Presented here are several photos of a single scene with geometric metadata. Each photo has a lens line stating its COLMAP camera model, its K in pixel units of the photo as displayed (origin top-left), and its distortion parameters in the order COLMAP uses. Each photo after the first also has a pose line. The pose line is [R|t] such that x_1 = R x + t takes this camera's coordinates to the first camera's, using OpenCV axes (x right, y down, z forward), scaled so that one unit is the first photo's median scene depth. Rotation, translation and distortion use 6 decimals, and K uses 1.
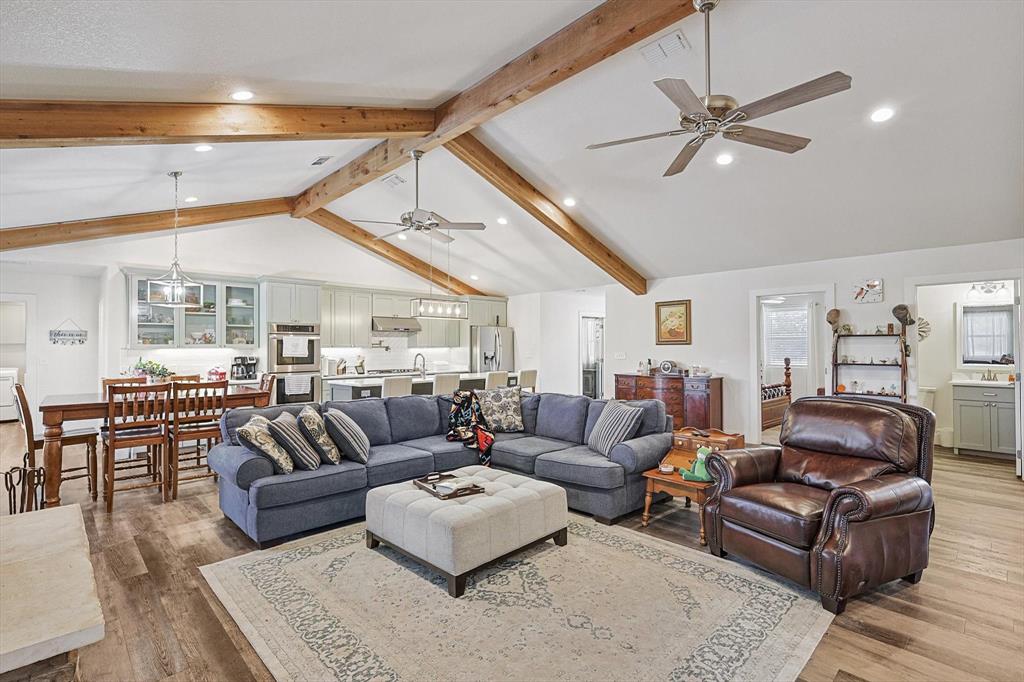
lens RADIAL K [[477.4, 0, 512.0], [0, 477.4, 341.0], [0, 0, 1]] dist [0.017027, 0.000050]
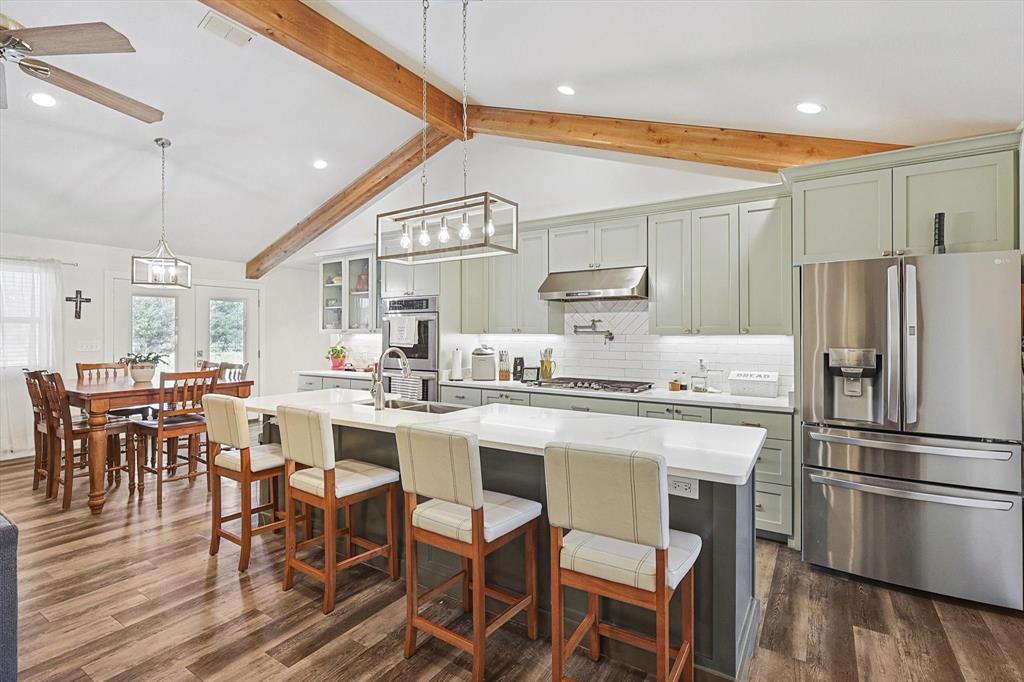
lens RADIAL K [[477.4, 0, 512.0], [0, 477.4, 341.0], [0, 0, 1]] dist [0.017027, 0.000050]
pose [[0.224227, 0.020393, -0.974324, 0.230858], [0.009432, 0.999689, 0.023095, 0.010555], [0.974491, -0.014369, 0.223965, 0.966776]]
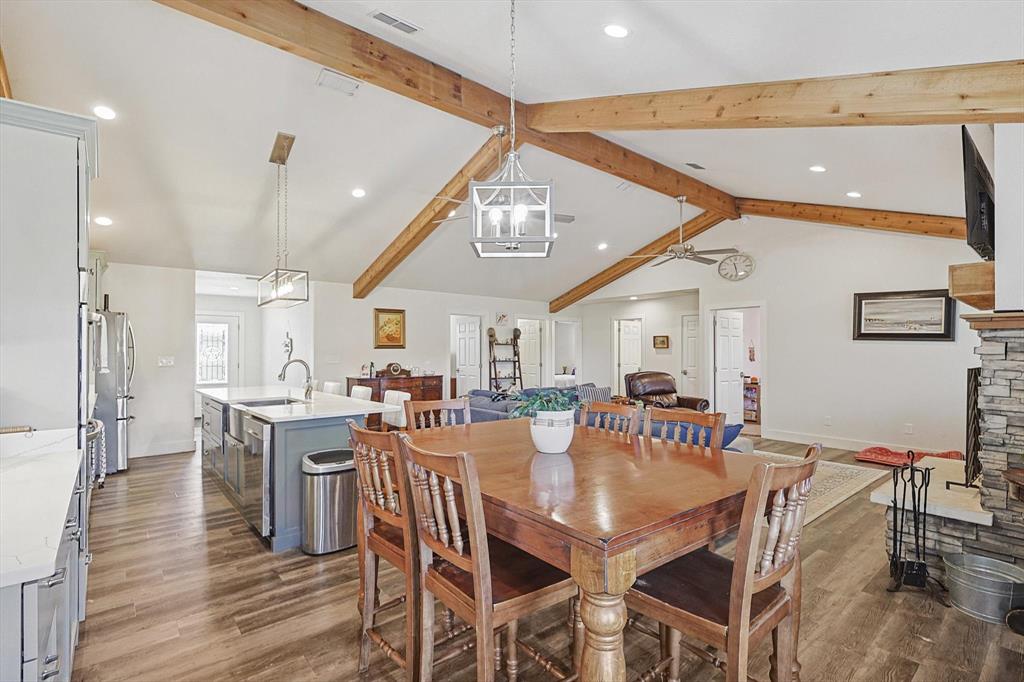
lens RADIAL K [[477.4, 0, 512.0], [0, 477.4, 341.0], [0, 0, 1]] dist [0.017027, 0.000050]
pose [[0.066508, 0.025401, 0.997463, -0.745807], [-0.010959, 0.999634, -0.024726, 0.014262], [-0.997726, -0.009287, 0.066762, 0.664052]]
